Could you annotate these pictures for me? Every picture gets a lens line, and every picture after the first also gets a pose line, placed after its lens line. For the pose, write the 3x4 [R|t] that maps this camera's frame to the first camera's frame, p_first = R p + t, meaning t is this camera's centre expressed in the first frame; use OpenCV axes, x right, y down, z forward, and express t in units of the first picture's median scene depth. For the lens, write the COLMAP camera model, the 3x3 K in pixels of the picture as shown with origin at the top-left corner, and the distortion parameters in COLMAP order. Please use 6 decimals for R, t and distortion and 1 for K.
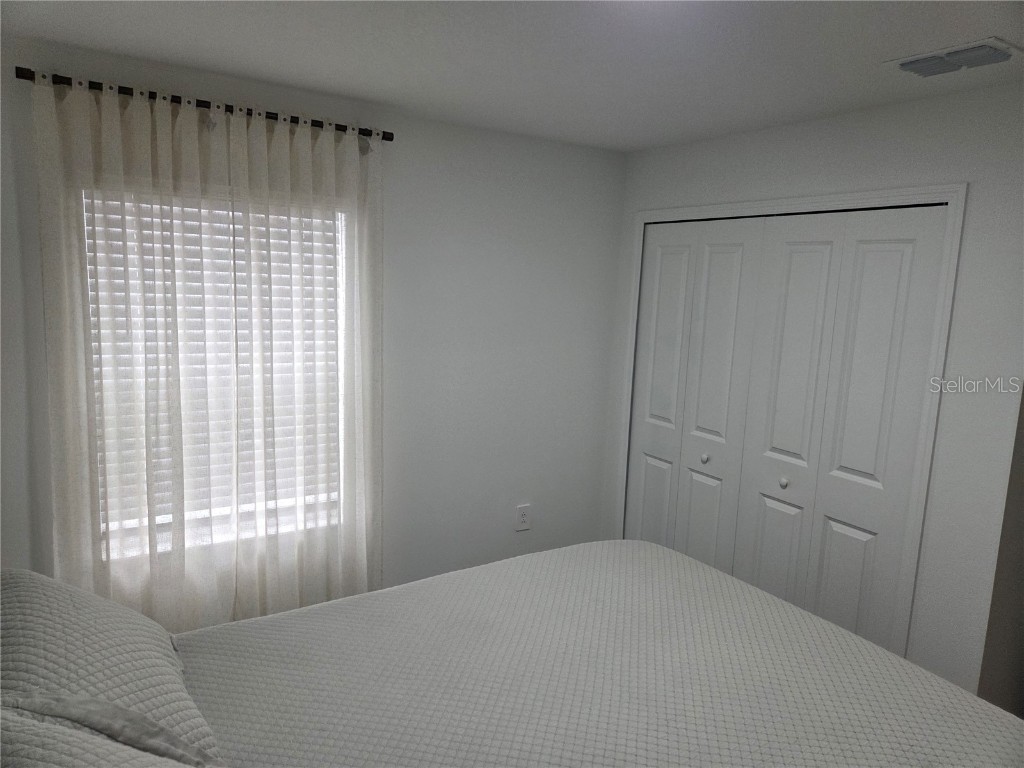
lens RADIAL K [[690.4, 0, 515.5], [0, 690.4, 385.1], [0, 0, 1]] dist [0.030021, -0.015242]
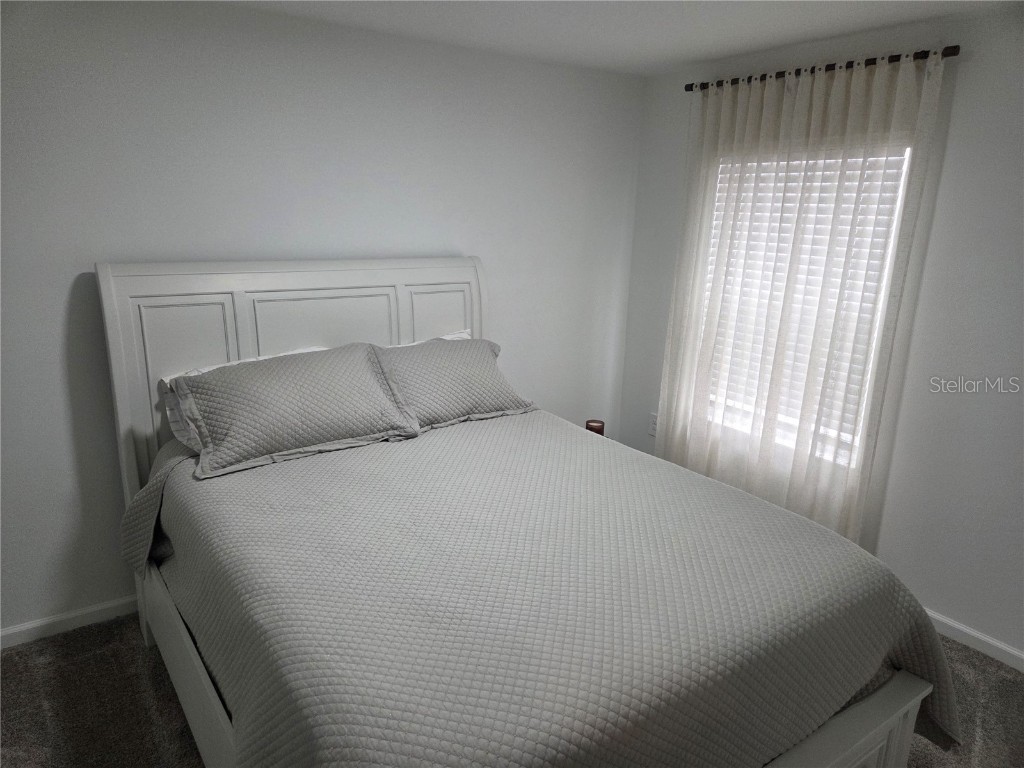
lens RADIAL K [[690.4, 0, 517.6], [0, 690.4, 382.5], [0, 0, 1]] dist [0.030021, -0.015242]
pose [[0.041936, 0.210478, -0.976699, 0.774329], [-0.175923, 0.963841, 0.200154, -0.039455], [0.983510, 0.163430, 0.077448, 0.489753]]
